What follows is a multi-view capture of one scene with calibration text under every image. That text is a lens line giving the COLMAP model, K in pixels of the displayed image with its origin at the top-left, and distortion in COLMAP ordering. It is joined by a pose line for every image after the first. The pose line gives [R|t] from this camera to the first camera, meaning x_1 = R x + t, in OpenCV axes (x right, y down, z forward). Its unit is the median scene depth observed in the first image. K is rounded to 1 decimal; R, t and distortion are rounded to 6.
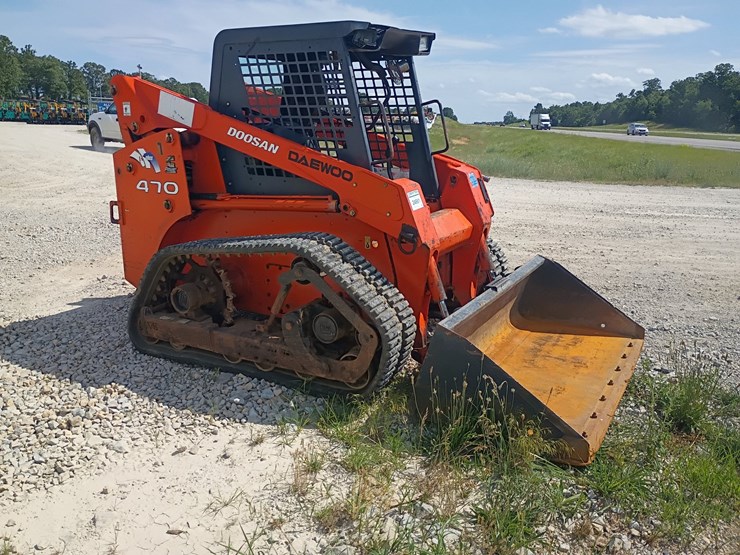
lens RADIAL K [[645.5, 0, 364.1], [0, 645.5, 275.9], [0, 0, 1]] dist [0.075046, -0.102880]
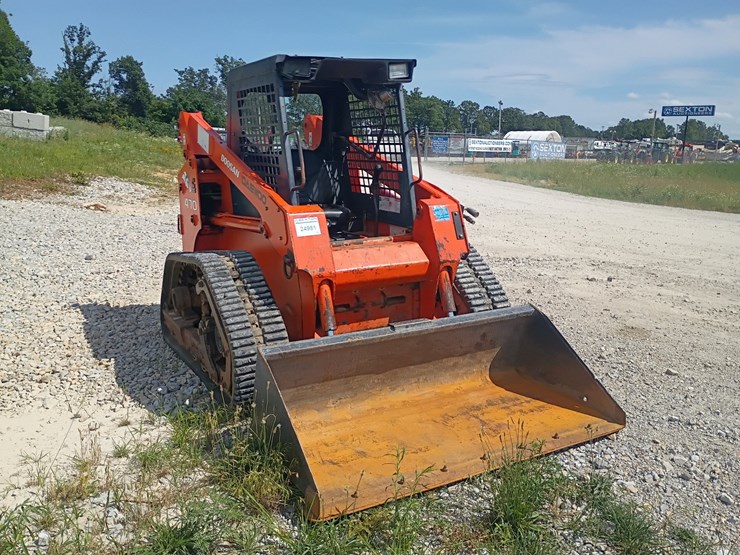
lens RADIAL K [[645.5, 0, 364.1], [0, 645.5, 275.9], [0, 0, 1]] dist [0.075046, -0.102880]
pose [[0.858075, 0.104578, -0.502763, 0.567303], [-0.128800, 0.991578, -0.013570, -0.033296], [0.497109, 0.076400, 0.864318, 0.151119]]
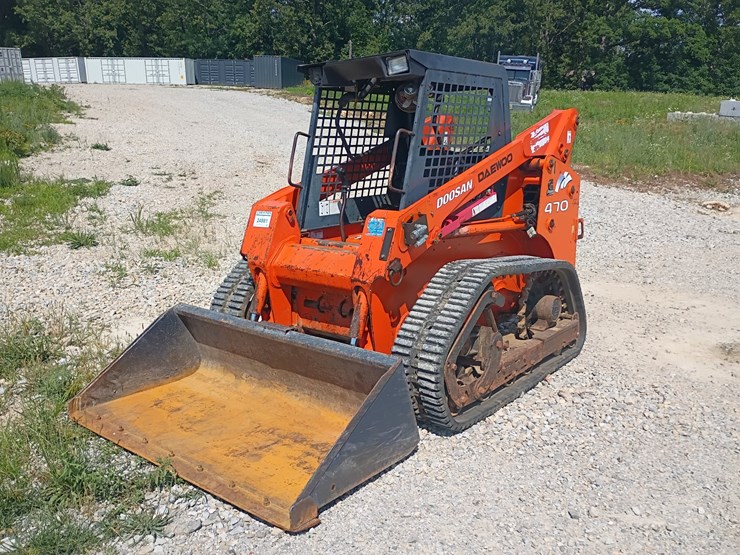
lens RADIAL K [[625.0, 0, 373.4], [0, 625.0, 292.0], [0, 0, 1]] dist [0.066525, -0.069597]
pose [[-0.141292, 0.239403, -0.960585, 0.963841], [-0.242512, 0.932384, 0.268046, -0.288317], [0.959804, 0.270826, -0.073680, 1.102380]]
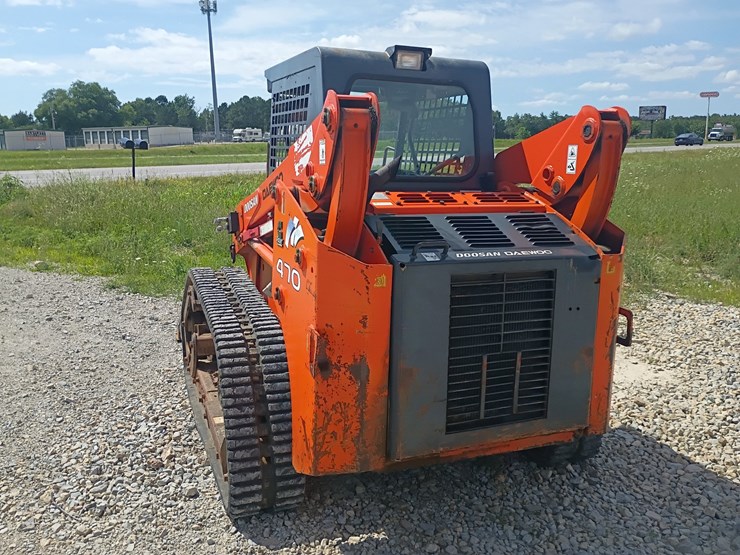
lens RADIAL K [[645.5, 0, 364.1], [0, 645.5, 275.9], [0, 0, 1]] dist [0.075046, -0.102880]
pose [[-0.789673, -0.134653, 0.598569, -0.593040], [0.128394, 0.917746, 0.375841, -0.435160], [-0.599942, 0.373644, -0.707431, 1.686383]]
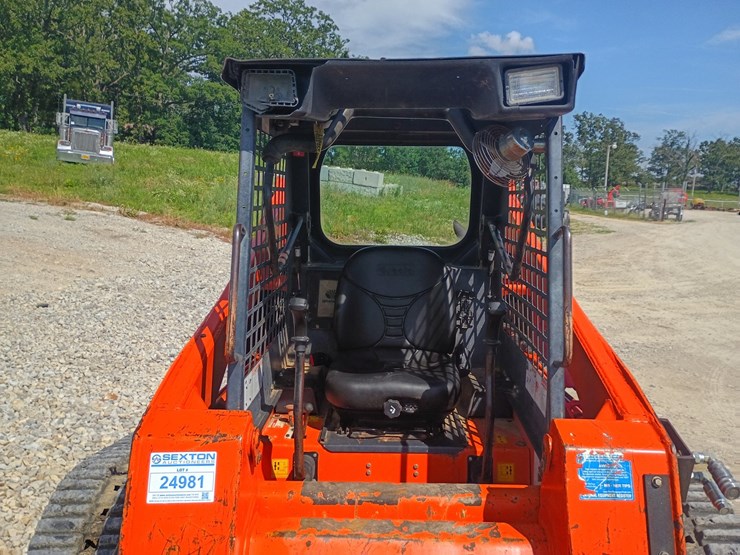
lens RADIAL K [[645.5, 0, 364.1], [0, 645.5, 275.9], [0, 0, 1]] dist [0.075046, -0.102880]
pose [[0.486776, 0.122037, -0.864960, 0.390564], [-0.239918, 0.970791, 0.001950, -0.221836], [0.839934, 0.206570, 0.501837, 0.735062]]
